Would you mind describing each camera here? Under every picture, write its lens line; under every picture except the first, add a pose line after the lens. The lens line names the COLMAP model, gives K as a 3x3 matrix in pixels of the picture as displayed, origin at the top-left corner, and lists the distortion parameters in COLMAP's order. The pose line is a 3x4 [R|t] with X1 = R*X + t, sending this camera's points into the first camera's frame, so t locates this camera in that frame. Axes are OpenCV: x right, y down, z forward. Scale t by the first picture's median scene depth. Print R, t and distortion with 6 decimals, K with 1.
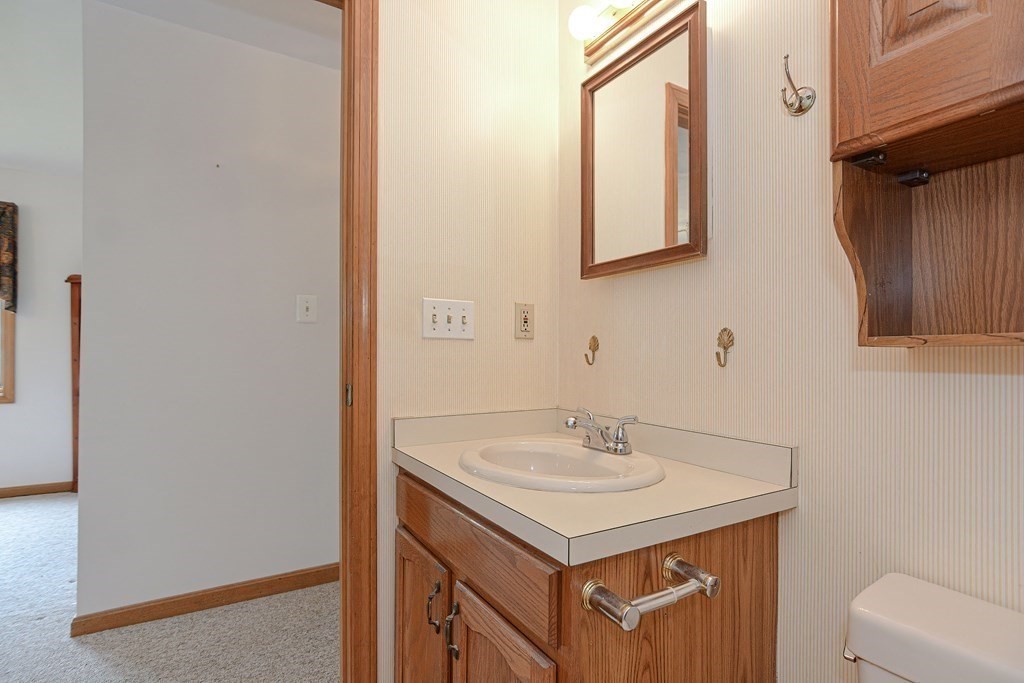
lens RADIAL K [[508.2, 0, 509.1], [0, 508.2, 355.7], [0, 0, 1]] dist [-0.004259, 0.000604]
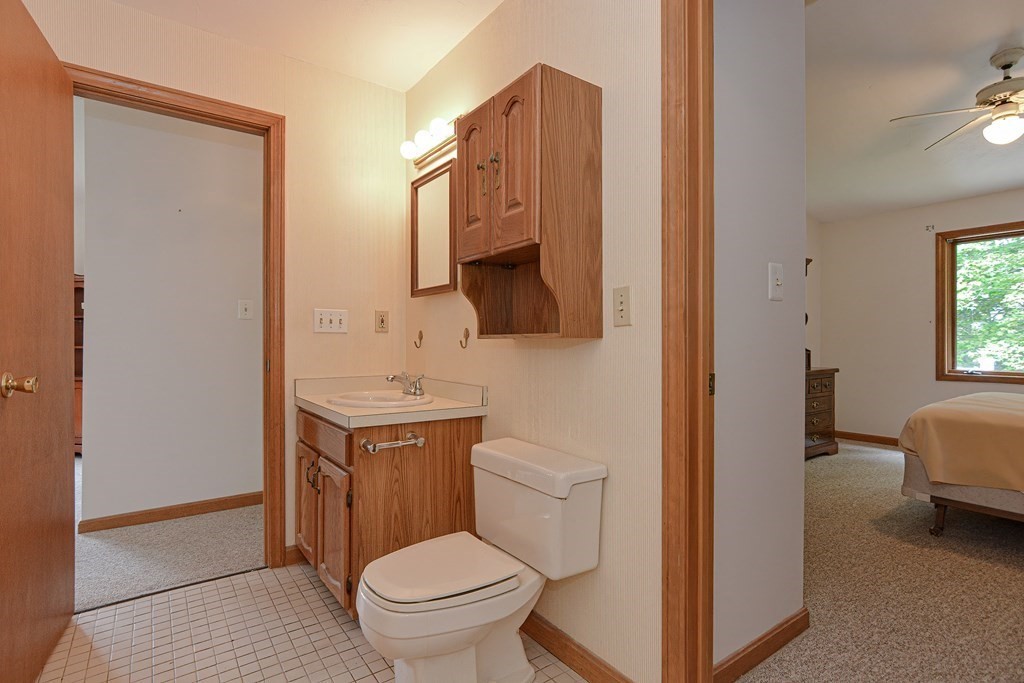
lens RADIAL K [[501.4, 0, 512.0], [0, 501.4, 341.5], [0, 0, 1]] dist [-0.003103, -0.000272]
pose [[0.995444, -0.002404, 0.095314, 0.351933], [0.002313, 0.999997, 0.001061, -0.004513], [-0.095317, -0.000836, 0.995447, -0.783835]]
